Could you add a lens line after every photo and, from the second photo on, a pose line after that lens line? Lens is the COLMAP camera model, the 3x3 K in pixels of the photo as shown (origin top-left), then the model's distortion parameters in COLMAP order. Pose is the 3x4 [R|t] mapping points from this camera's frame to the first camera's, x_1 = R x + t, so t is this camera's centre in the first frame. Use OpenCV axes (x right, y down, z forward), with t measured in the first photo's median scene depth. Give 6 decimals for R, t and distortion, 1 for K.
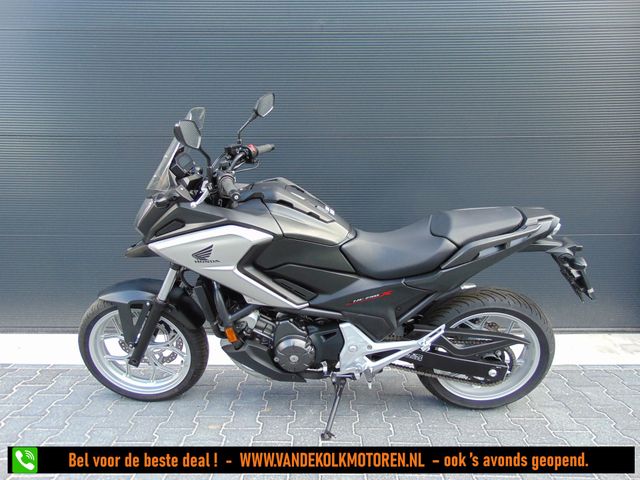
lens RADIAL K [[474.8, 0, 320.7], [0, 474.8, 241.1], [0, 0, 1]] dist [-0.025037, 0.054236]
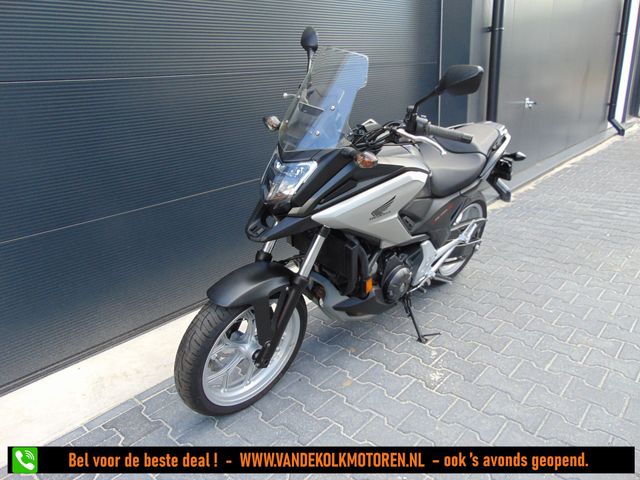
lens RADIAL K [[474.8, 0, 318.6], [0, 474.8, 238.9], [0, 0, 1]] dist [-0.025037, 0.054236]
pose [[0.669878, -0.278312, 0.688336, -0.899748], [0.173886, 0.960111, 0.218974, -0.129002], [-0.721822, -0.026994, 0.691552, 0.382899]]
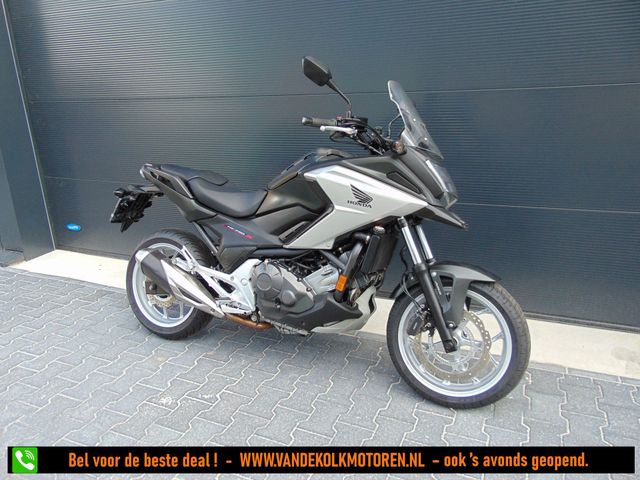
lens RADIAL K [[474.8, 0, 321.0], [0, 474.8, 240.2], [0, 0, 1]] dist [-0.025037, 0.054236]
pose [[0.918283, 0.094459, -0.384493, 0.607055], [-0.036629, 0.987227, 0.155053, -0.111432], [0.394228, -0.128299, 0.910013, 0.108609]]
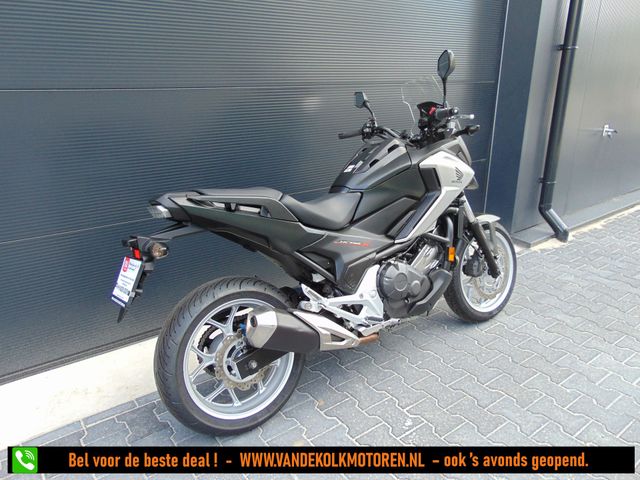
lens RADIAL K [[474.8, 0, 317.3], [0, 474.8, 238.8], [0, 0, 1]] dist [-0.025037, 0.054236]
pose [[0.796965, -0.197936, 0.570674, -0.656782], [0.100520, 0.975071, 0.197821, -0.161817], [-0.595603, -0.100292, 0.796993, 0.322318]]
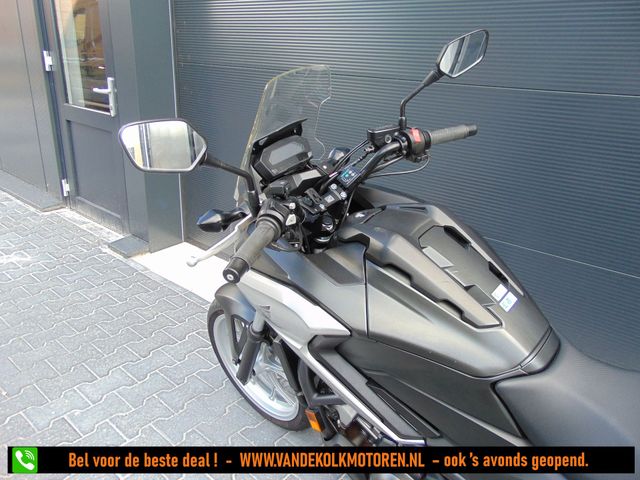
lens RADIAL K [[474.8, 0, 323.0], [0, 474.8, 241.8], [0, 0, 1]] dist [-0.025037, 0.054236]
pose [[0.769422, 0.265866, -0.580780, 0.138921], [-0.154936, 0.959786, 0.234105, -0.198677], [0.619665, -0.090142, 0.779673, 0.501379]]
